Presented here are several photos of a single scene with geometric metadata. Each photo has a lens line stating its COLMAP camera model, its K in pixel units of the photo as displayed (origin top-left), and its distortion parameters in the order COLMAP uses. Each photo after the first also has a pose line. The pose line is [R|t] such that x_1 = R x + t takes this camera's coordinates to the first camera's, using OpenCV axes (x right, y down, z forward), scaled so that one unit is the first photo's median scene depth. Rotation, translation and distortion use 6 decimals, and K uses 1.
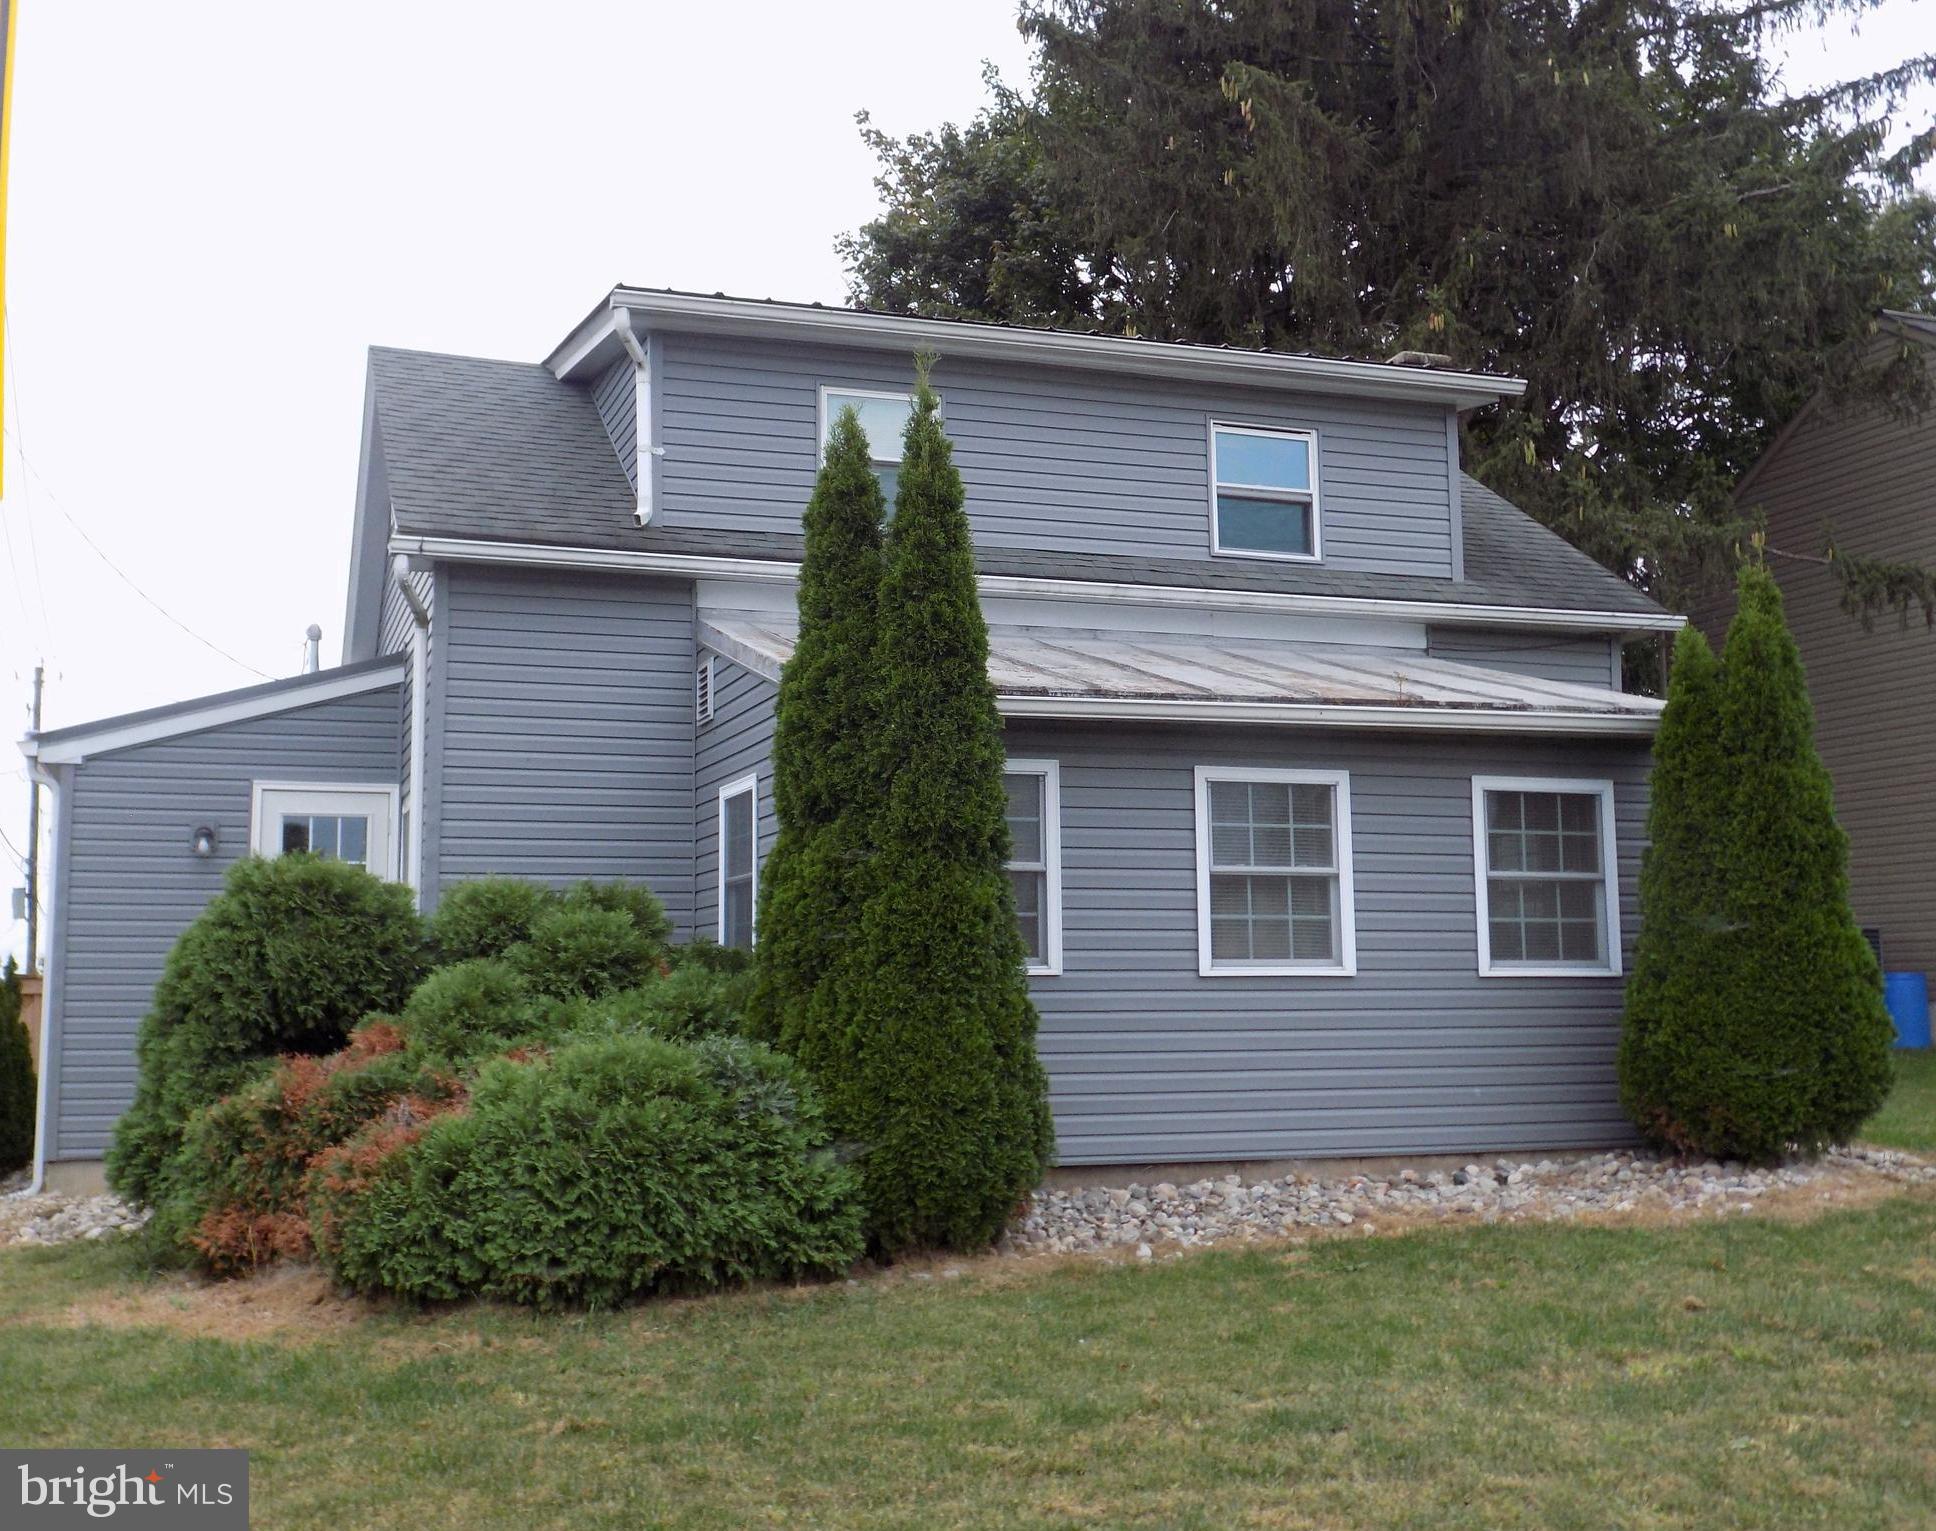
lens RADIAL K [[2180.3, 0, 968.0], [0, 2180.3, 765.5], [0, 0, 1]] dist [-0.019201, -0.007633]
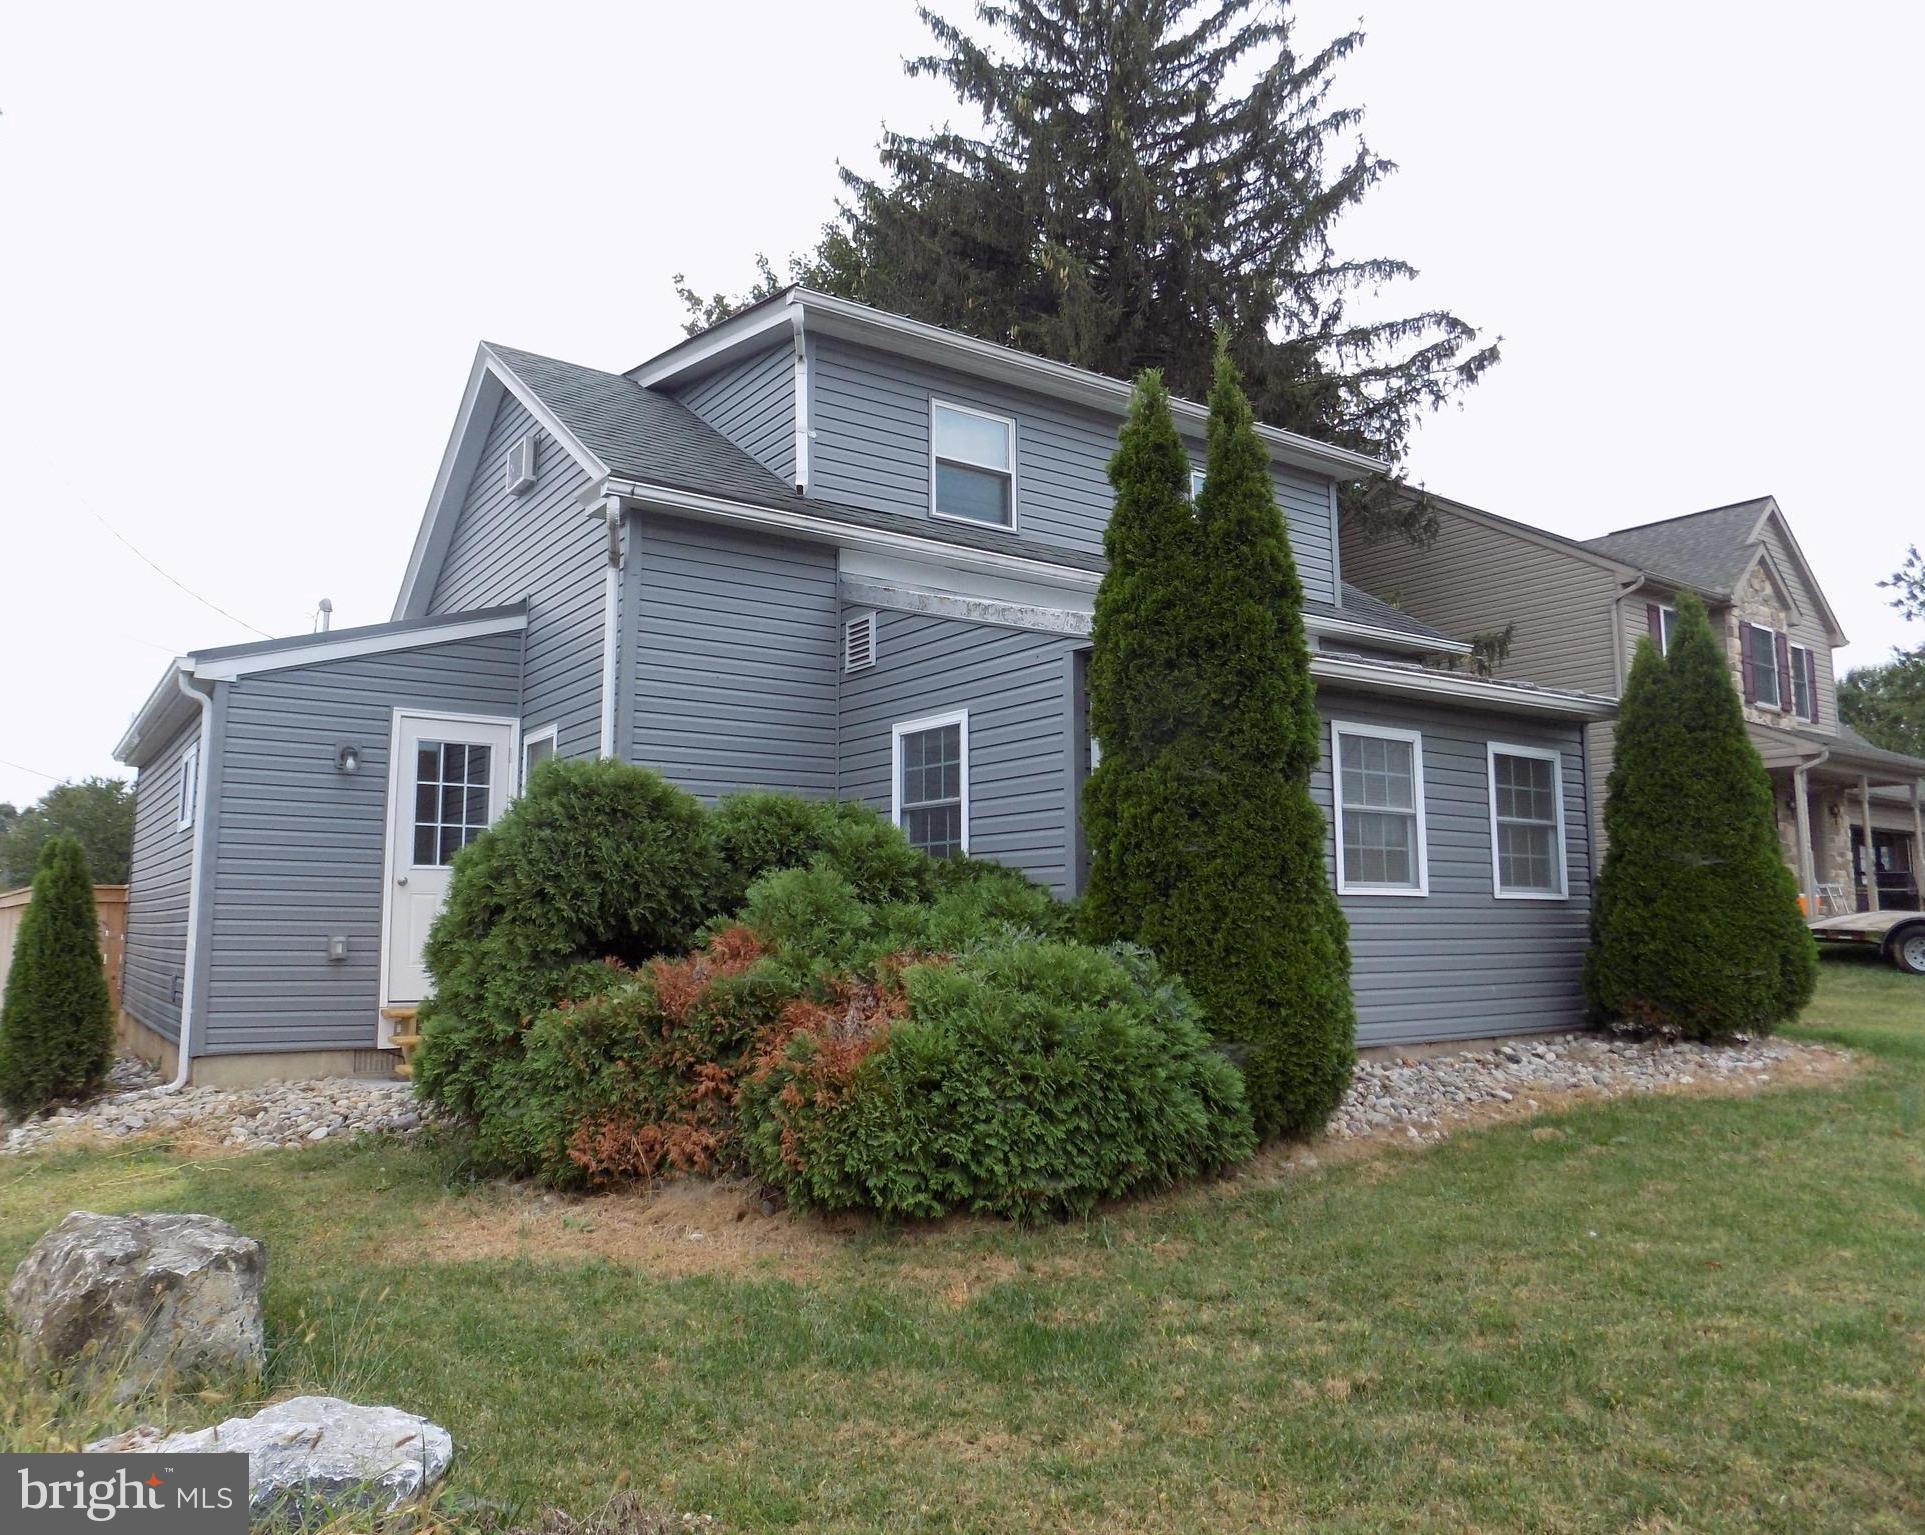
lens RADIAL K [[1412.1, 0, 962.5], [0, 1412.1, 767.5], [0, 0, 1]] dist [-0.093184, 0.110110]
pose [[0.964594, 0.039071, 0.260831, -0.328919], [-0.038135, 0.999235, -0.008649, 0.045879], [-0.260969, -0.001604, 0.965346, 0.342380]]
